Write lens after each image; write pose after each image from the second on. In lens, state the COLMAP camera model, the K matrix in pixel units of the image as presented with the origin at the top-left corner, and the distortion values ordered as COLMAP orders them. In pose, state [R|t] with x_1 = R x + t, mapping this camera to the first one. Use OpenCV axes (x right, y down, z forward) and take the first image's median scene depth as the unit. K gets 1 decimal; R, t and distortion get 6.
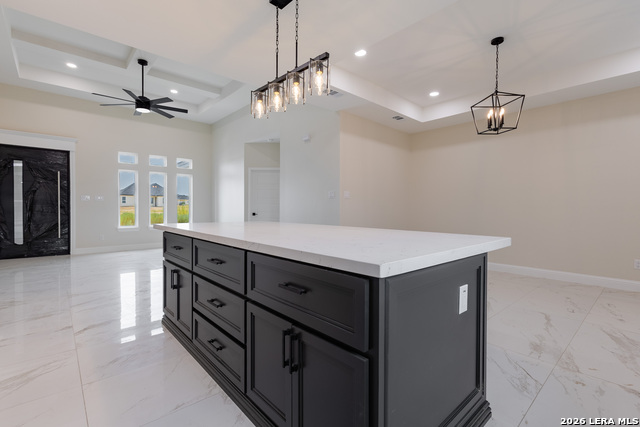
lens RADIAL K [[292.8, 0, 321.7], [0, 292.8, 212.2], [0, 0, 1]] dist [0.010387, -0.002855]
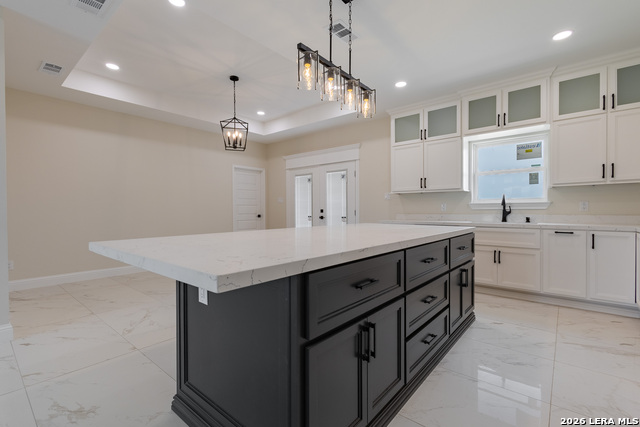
lens RADIAL K [[292.8, 0, 319.0], [0, 292.8, 212.3], [0, 0, 1]] dist [0.010387, -0.002855]
pose [[-0.136946, -0.013240, 0.990490, -1.018723], [0.014483, 0.999777, 0.015367, -0.021085], [-0.990473, 0.016449, -0.136724, 1.157033]]
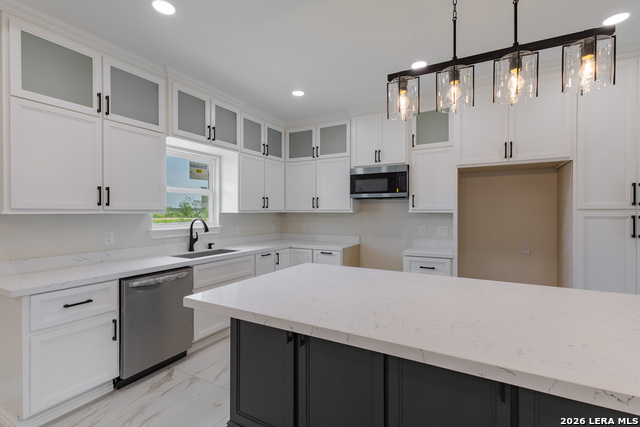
lens RADIAL K [[292.8, 0, 319.8], [0, 292.8, 213.3], [0, 0, 1]] dist [0.010387, -0.002855]
pose [[-0.945853, -0.004870, -0.324558, 0.384206], [-0.010359, 0.999831, 0.015188, -0.135475], [0.324429, 0.017727, -0.945744, 1.410204]]
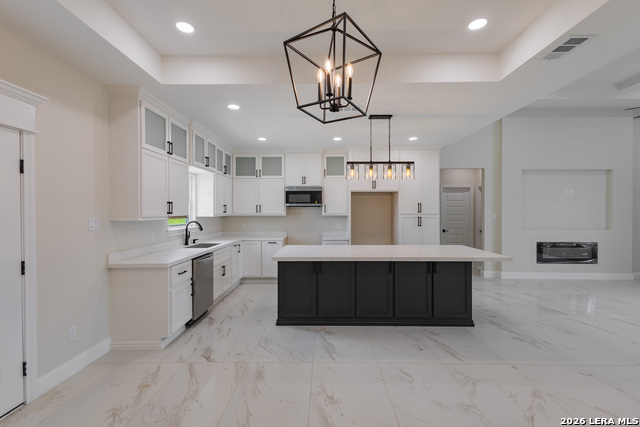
lens RADIAL K [[292.8, 0, 320.2], [0, 292.8, 212.6], [0, 0, 1]] dist [0.010387, -0.002855]
pose [[-0.680040, -0.001965, -0.733173, 1.335304], [-0.012293, 0.999886, 0.008723, -0.168302], [0.733072, 0.014945, -0.679987, 1.840426]]
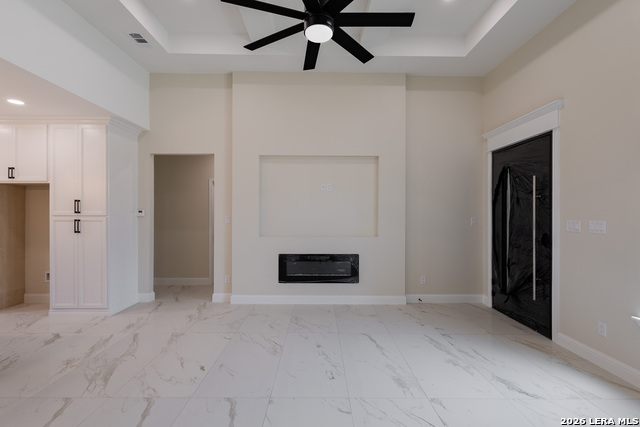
lens RADIAL K [[292.8, 0, 321.7], [0, 292.8, 214.1], [0, 0, 1]] dist [0.010387, -0.002855]
pose [[-0.663627, -0.004587, -0.748049, -0.644907], [-0.013423, 0.999893, 0.005777, -0.182520], [0.747943, 0.013875, -0.663618, 2.957040]]
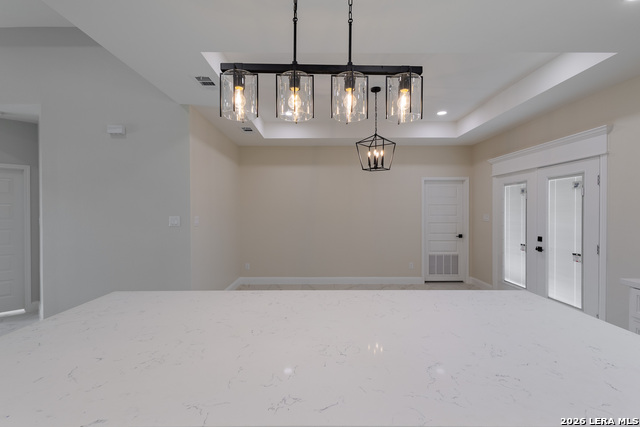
lens RADIAL K [[292.8, 0, 319.4], [0, 292.8, 214.3], [0, 0, 1]] dist [0.010387, -0.002855]
pose [[0.668649, -0.016211, 0.743401, -0.544119], [0.014426, 0.999857, 0.008828, -0.167243], [-0.743438, 0.004821, 0.668787, 0.586501]]
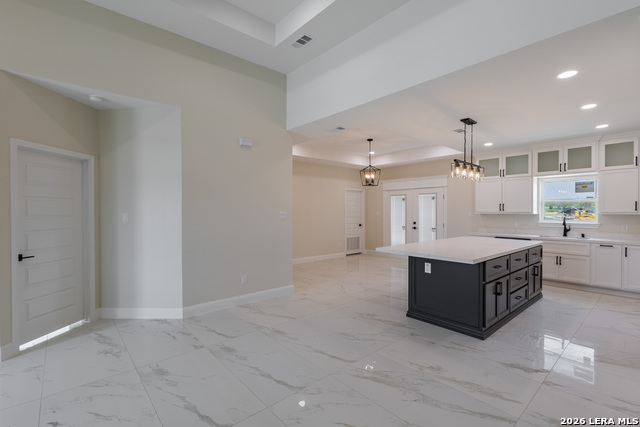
lens RADIAL K [[292.8, 0, 319.2], [0, 292.8, 211.9], [0, 0, 1]] dist [0.010387, -0.002855]
pose [[0.018320, -0.010437, 0.999778, -1.947052], [0.011098, 0.999886, 0.010234, -0.173361], [-0.999771, 0.010908, 0.018434, 1.845411]]
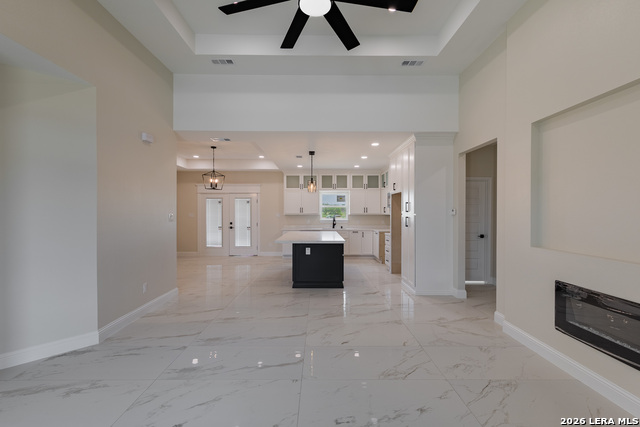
lens RADIAL K [[292.8, 0, 318.1], [0, 292.8, 212.2], [0, 0, 1]] dist [0.010387, -0.002855]
pose [[-0.742250, -0.005122, 0.670104, -1.978205], [0.002380, 0.999944, 0.010279, -0.181147], [-0.670119, 0.009224, -0.742196, 2.932680]]
